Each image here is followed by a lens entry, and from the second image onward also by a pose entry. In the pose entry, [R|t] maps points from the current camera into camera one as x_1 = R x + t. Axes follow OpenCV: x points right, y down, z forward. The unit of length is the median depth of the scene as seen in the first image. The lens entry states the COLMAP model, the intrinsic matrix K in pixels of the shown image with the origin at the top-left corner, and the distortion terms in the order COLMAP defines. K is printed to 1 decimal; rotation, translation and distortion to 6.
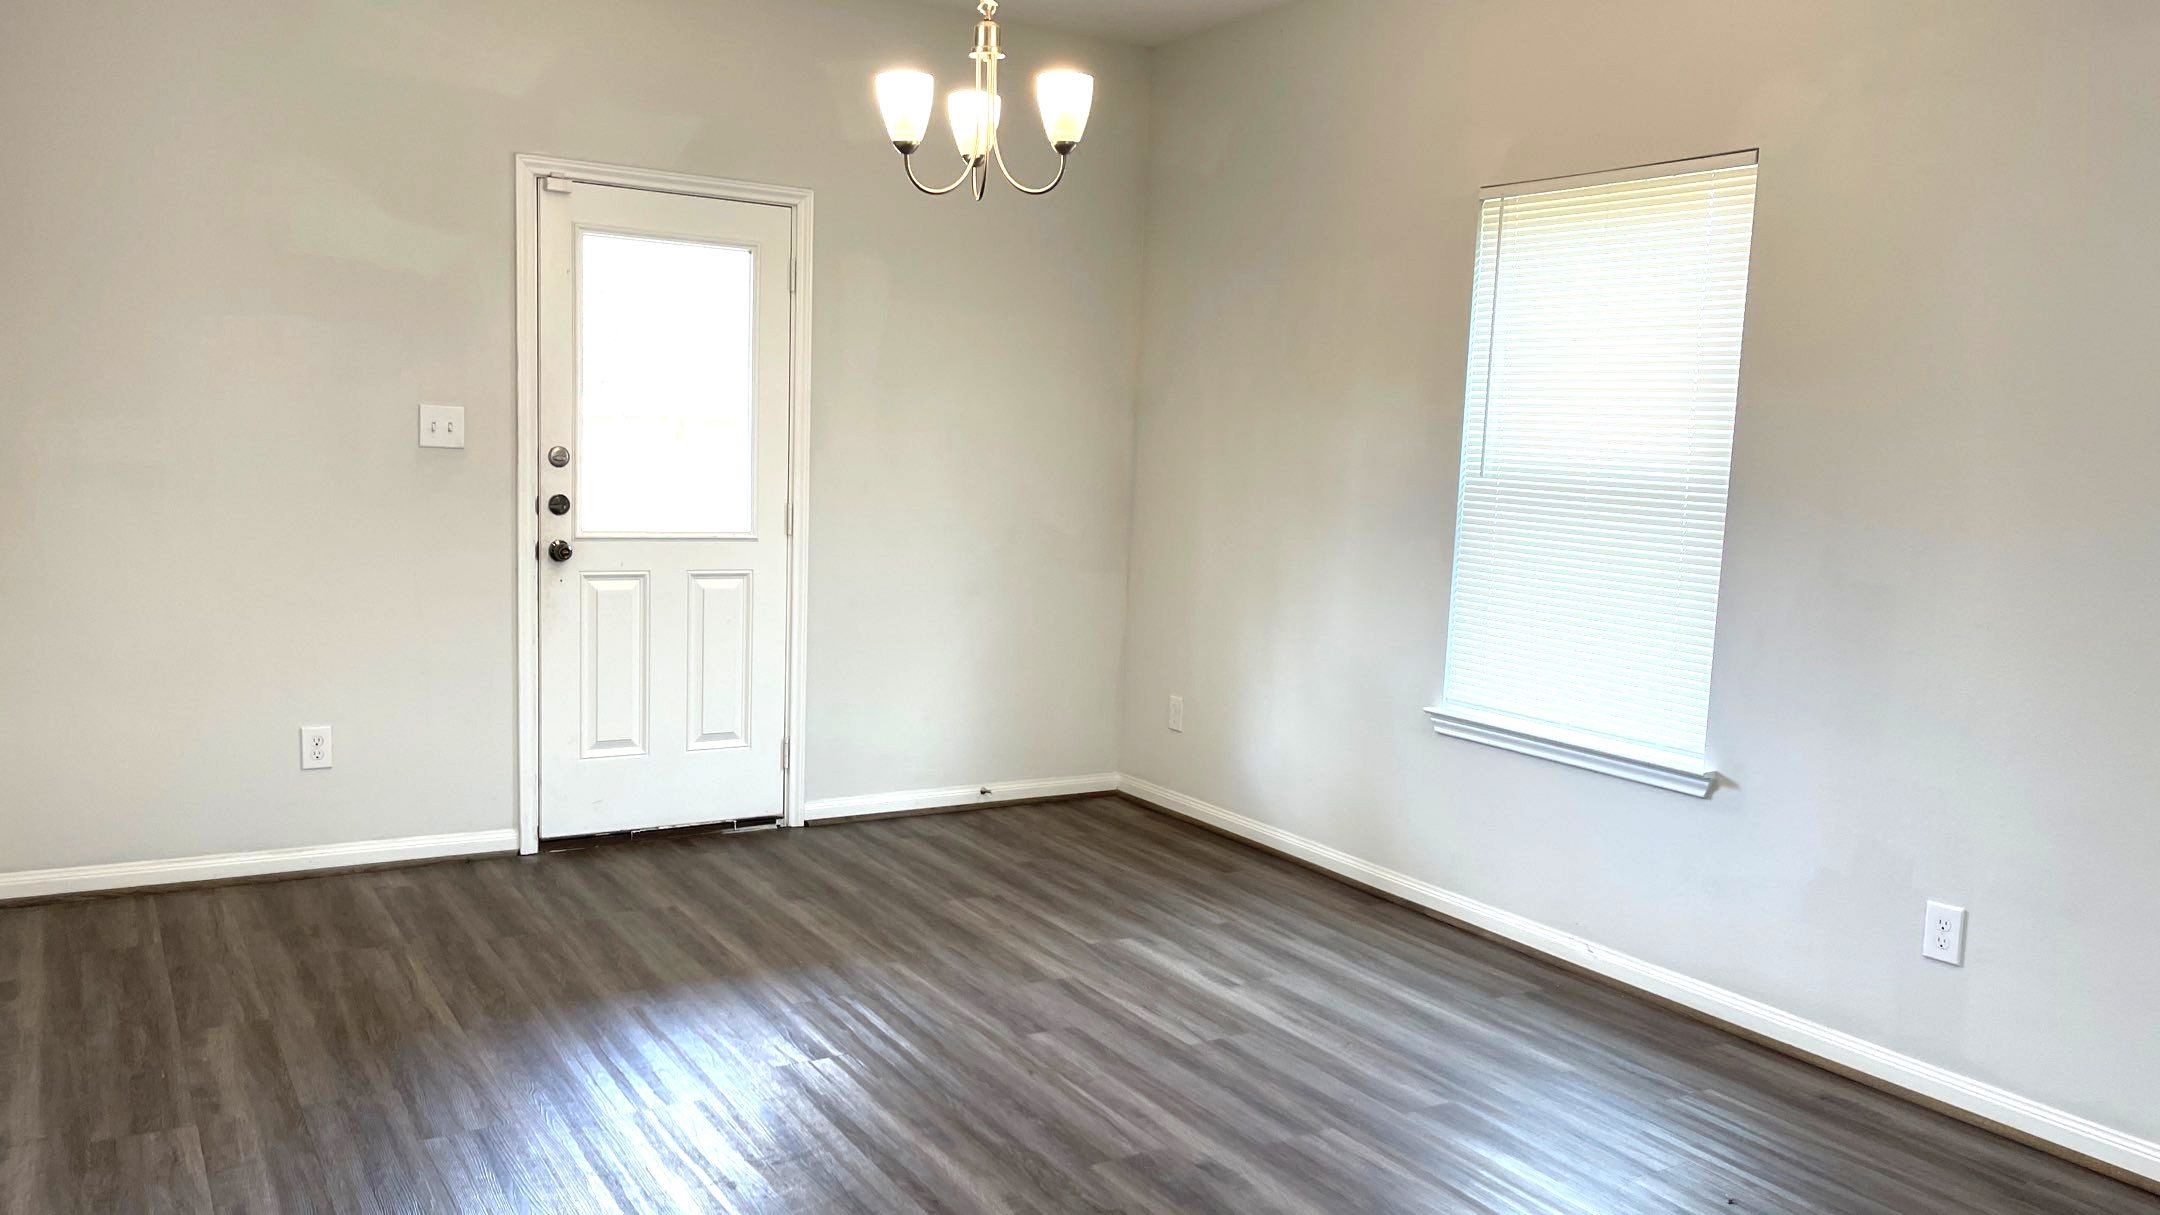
lens RADIAL K [[1643.0, 0, 1068.1], [0, 1643.0, 615.7], [0, 0, 1]] dist [0.042492, -0.034002]
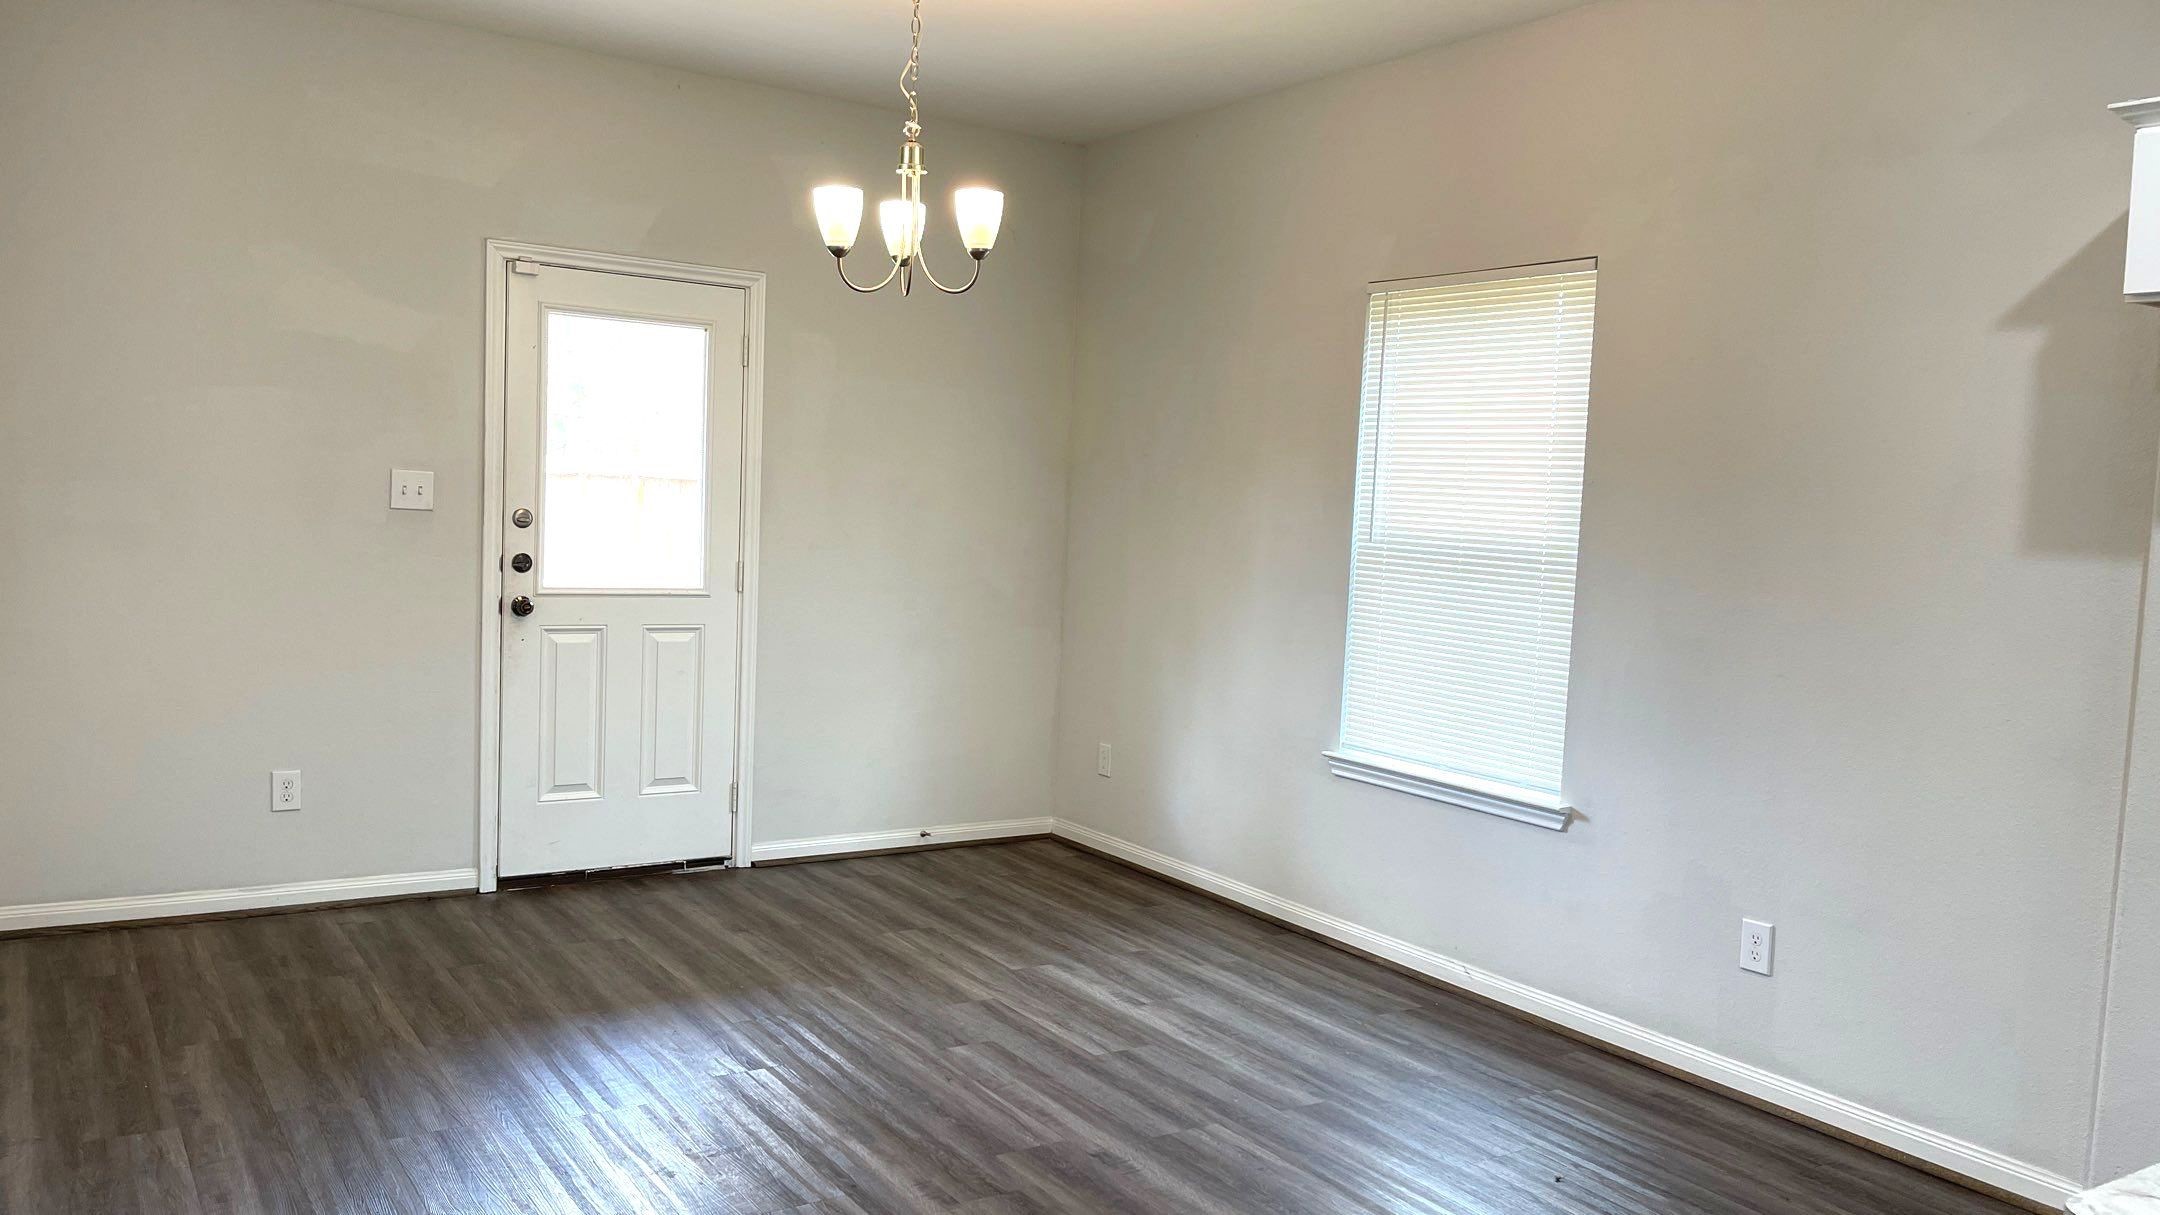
lens RADIAL K [[1643.0, 0, 1101.9], [0, 1643.0, 607.7], [0, 0, 1]] dist [0.042492, -0.034002]
pose [[0.999169, 0.003326, 0.040618, 0.029672], [-0.001681, 0.999180, -0.040450, 0.005390], [-0.040720, 0.040348, 0.998356, -0.103183]]
